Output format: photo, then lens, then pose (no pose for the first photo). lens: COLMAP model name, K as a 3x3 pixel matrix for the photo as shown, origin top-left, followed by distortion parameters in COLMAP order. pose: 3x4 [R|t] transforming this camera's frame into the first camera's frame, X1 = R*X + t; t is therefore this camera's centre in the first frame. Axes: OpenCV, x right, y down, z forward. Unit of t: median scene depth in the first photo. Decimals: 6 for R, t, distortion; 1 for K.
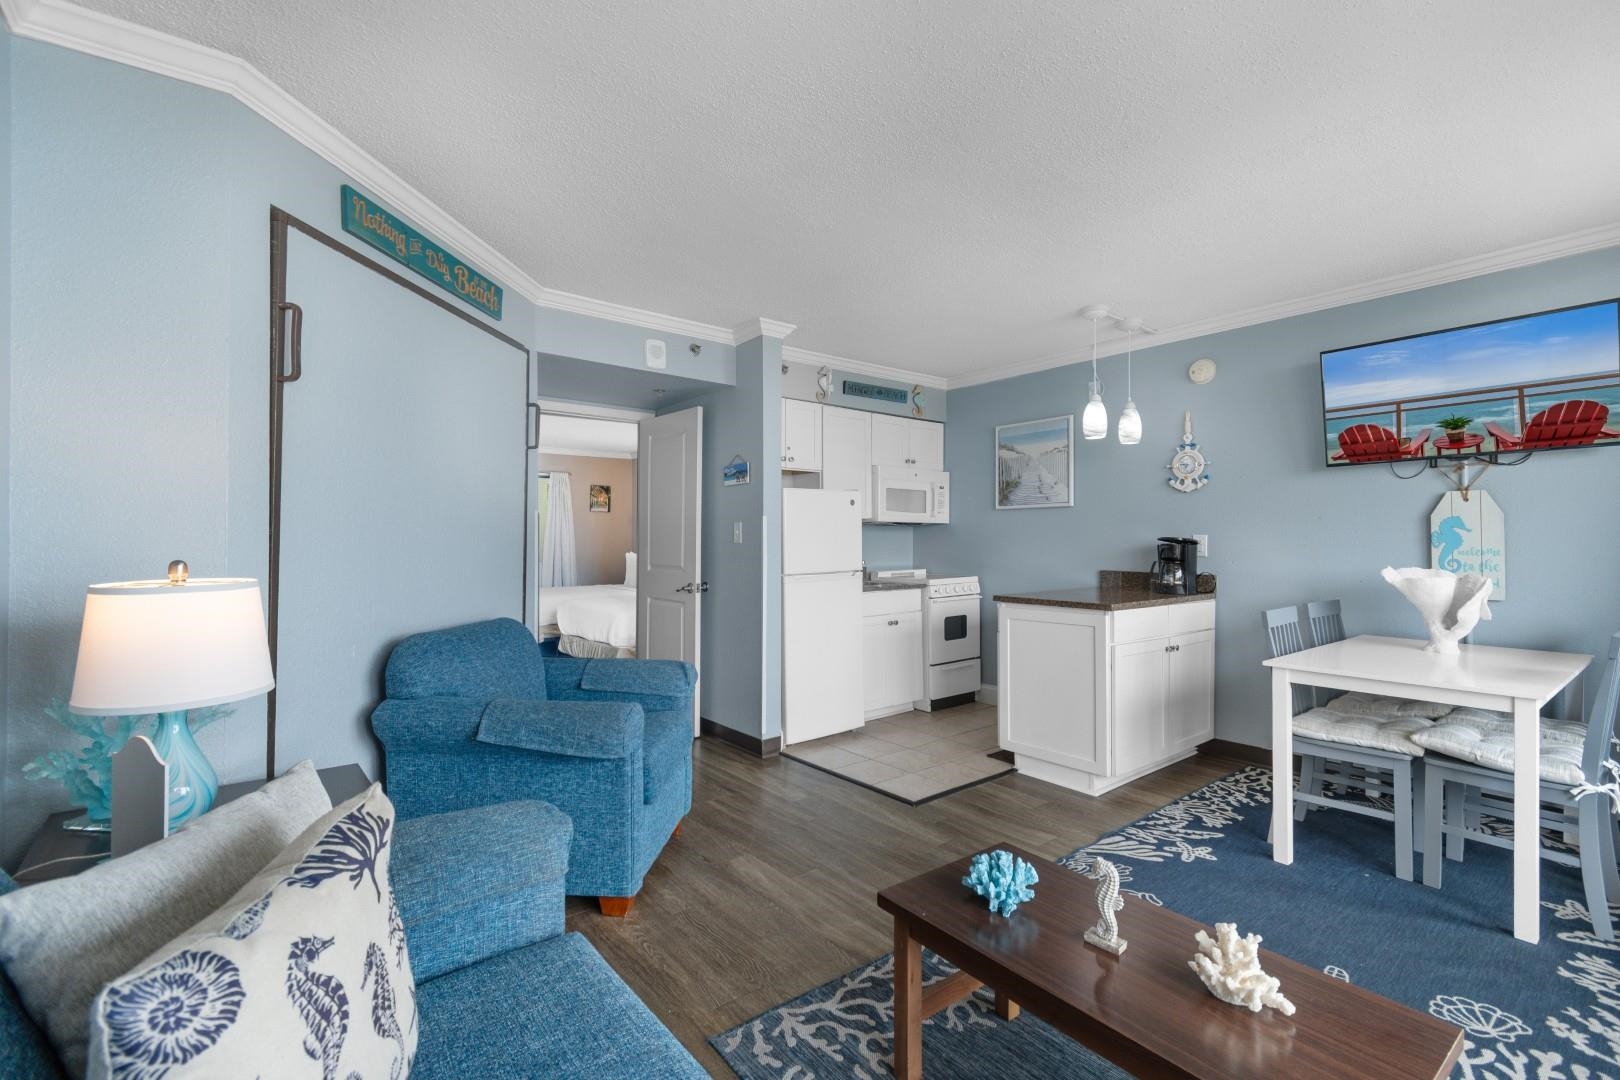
lens RADIAL K [[722.6, 0, 806.5], [0, 722.6, 536.2], [0, 0, 1]] dist [0.000390, -0.001120]
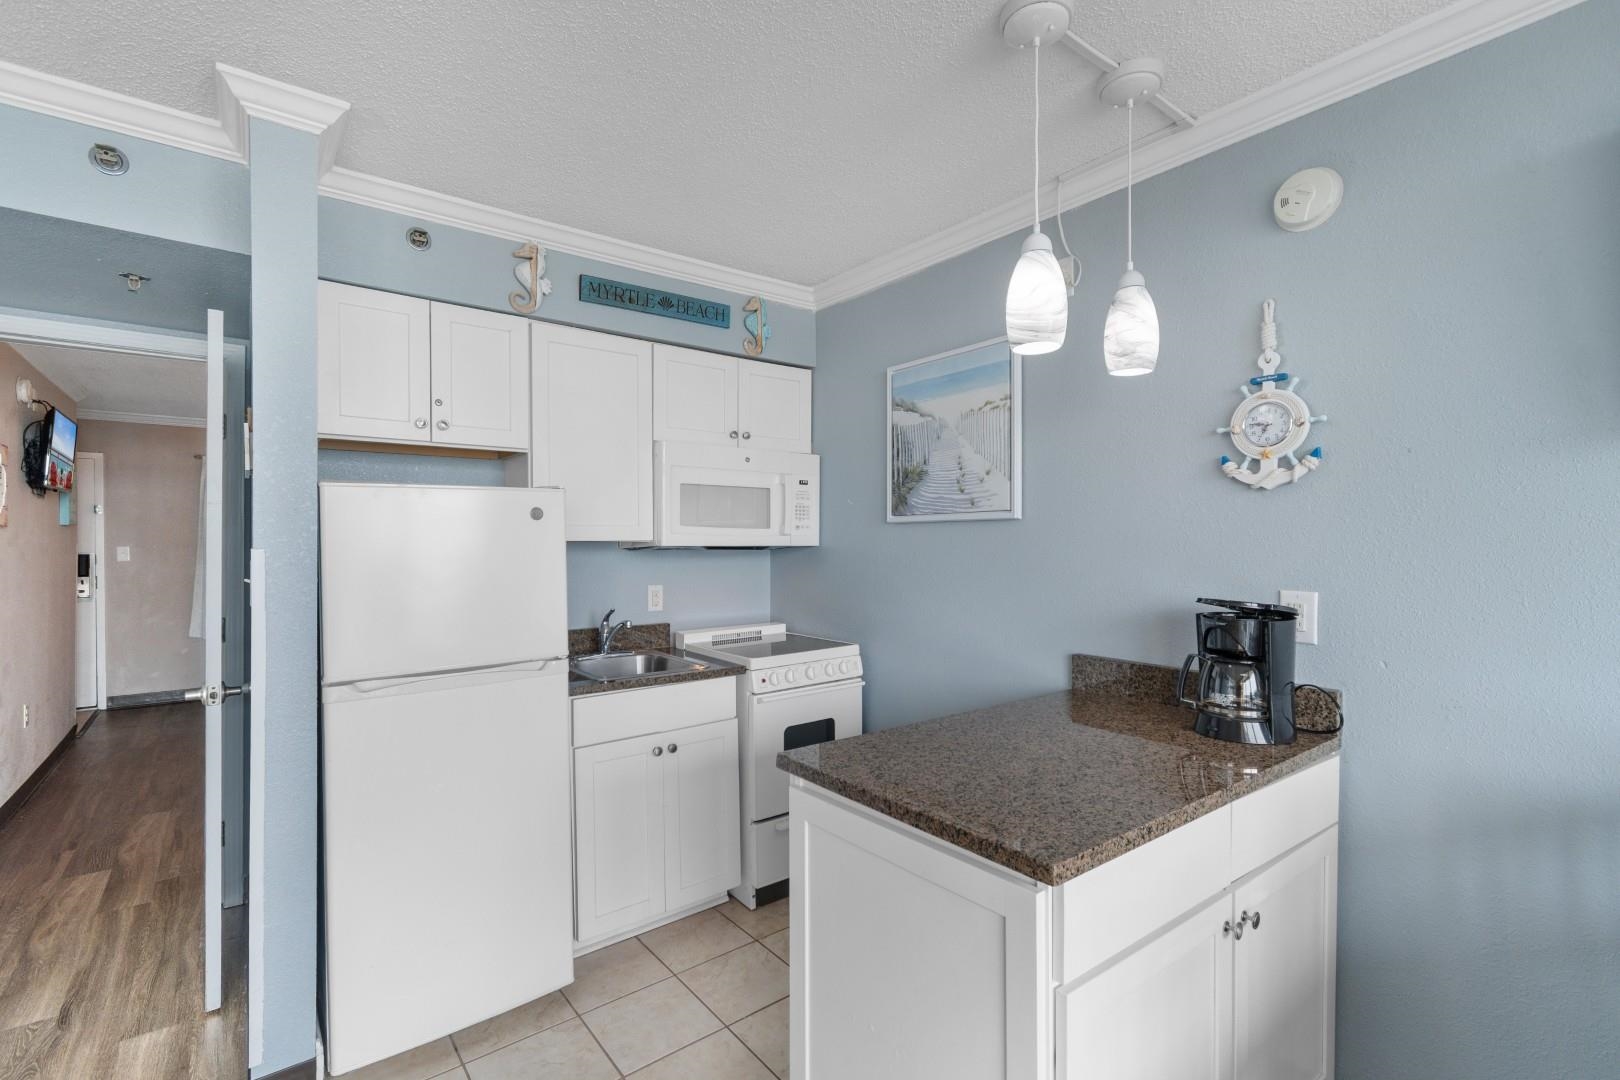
lens RADIAL K [[722.6, 0, 815.7], [0, 722.6, 541.1], [0, 0, 1]] dist [0.000390, -0.001120]
pose [[0.999921, -0.001275, -0.012478, 0.238671], [0.001389, 0.999957, 0.009128, -0.031173], [0.012466, -0.009145, 0.999880, 0.511050]]
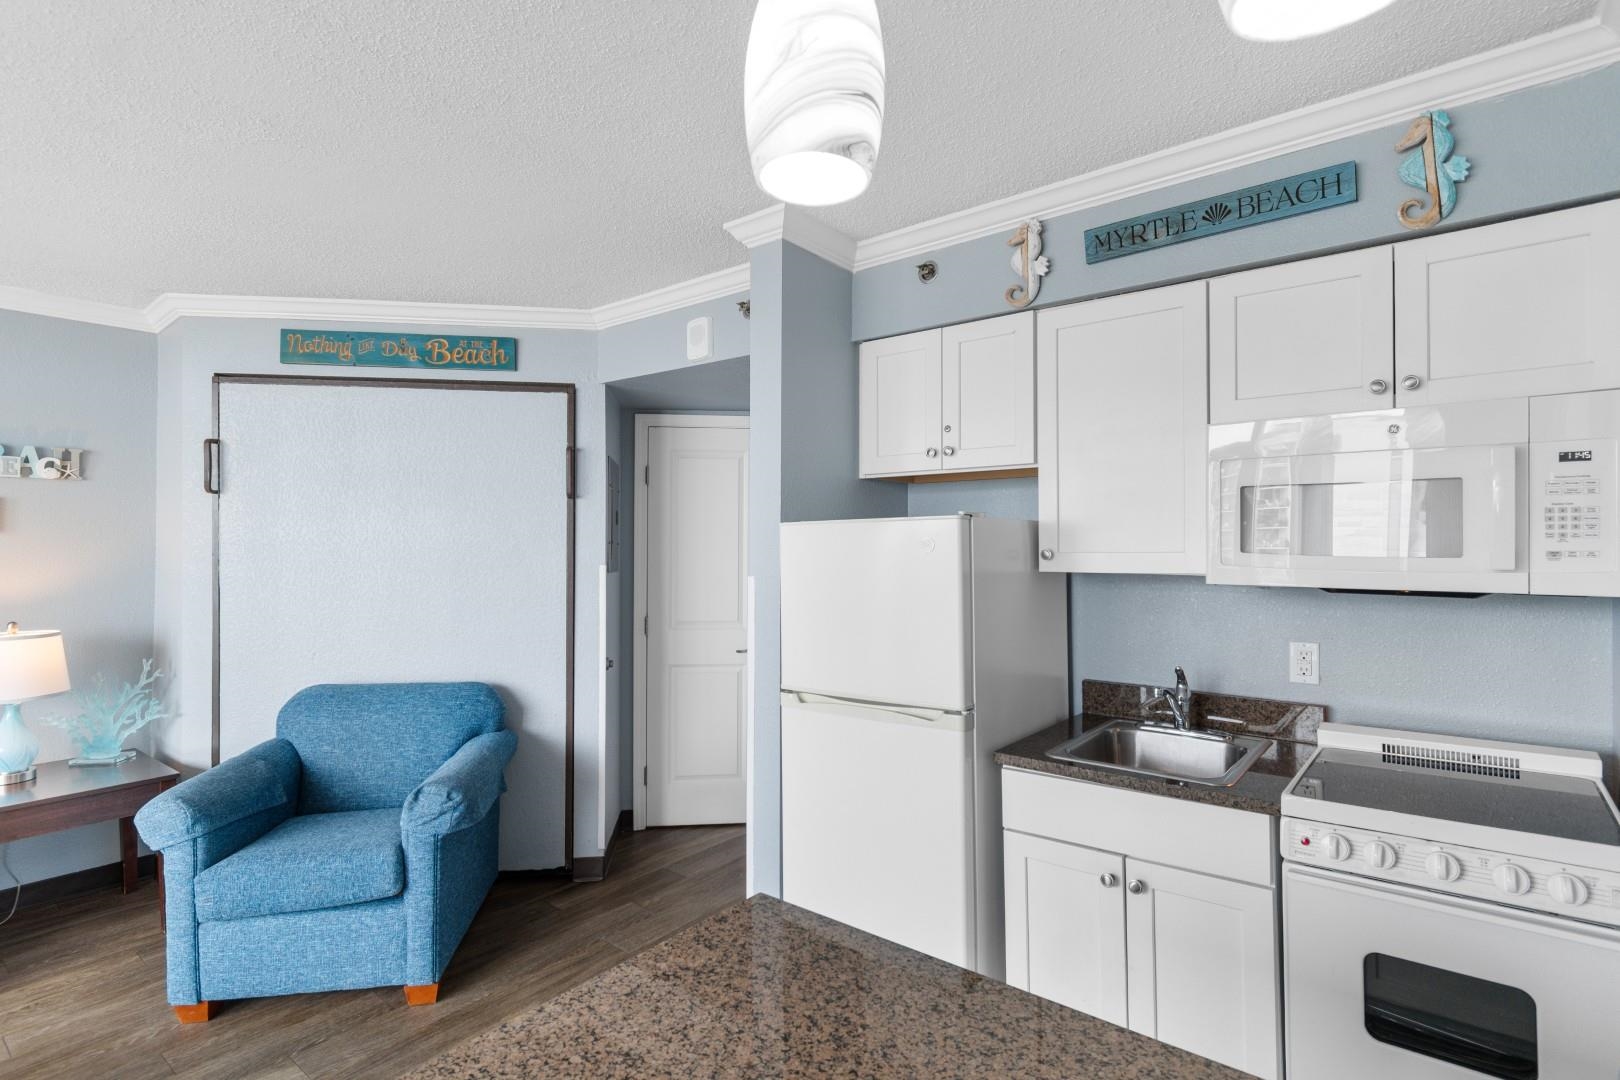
lens RADIAL K [[775.2, 0, 802.8], [0, 775.2, 545.0], [0, 0, 1]] dist [-0.006852, -0.000700]
pose [[0.222110, -0.000067, -0.975022, 0.461224], [0.006912, 0.999975, 0.001506, -0.044922], [0.974997, -0.007074, 0.222105, 0.790293]]
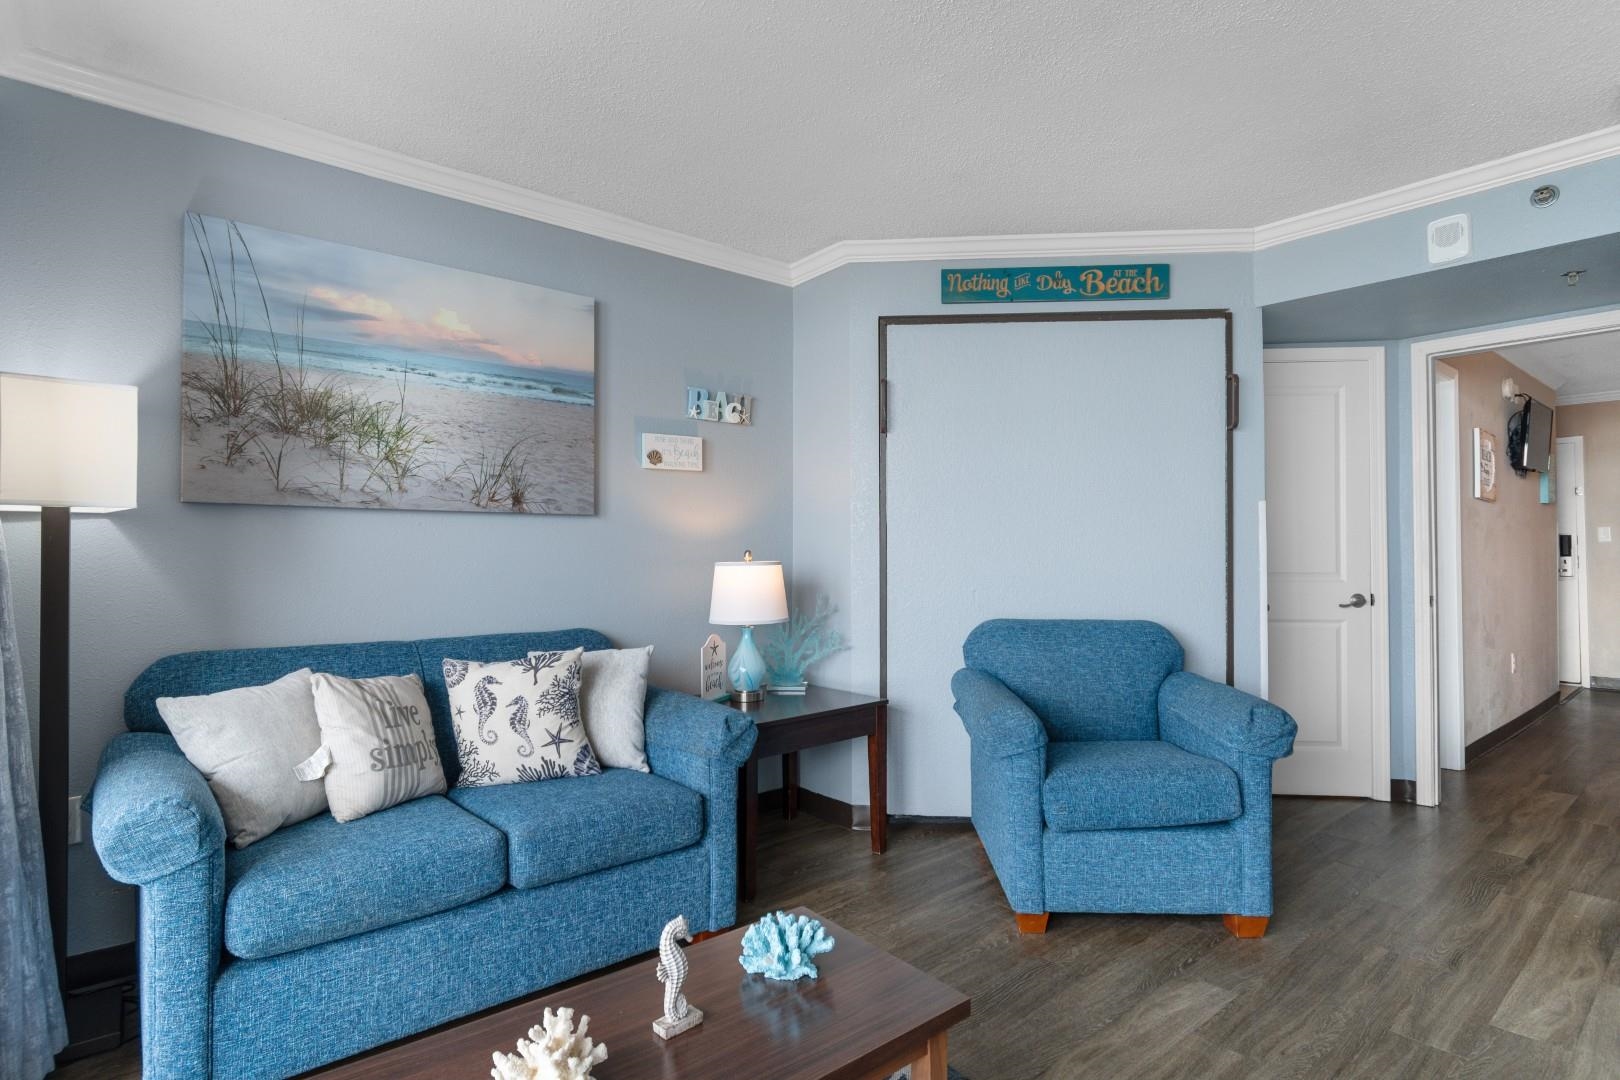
lens RADIAL K [[822.8, 0, 814.1], [0, 822.8, 534.4], [0, 0, 1]] dist [-0.000475, 0.001393]
pose [[0.012218, -0.017777, -0.999767, 0.425771], [0.011482, 0.999779, -0.017637, 0.011015], [0.999859, -0.011264, 0.012419, 0.368952]]
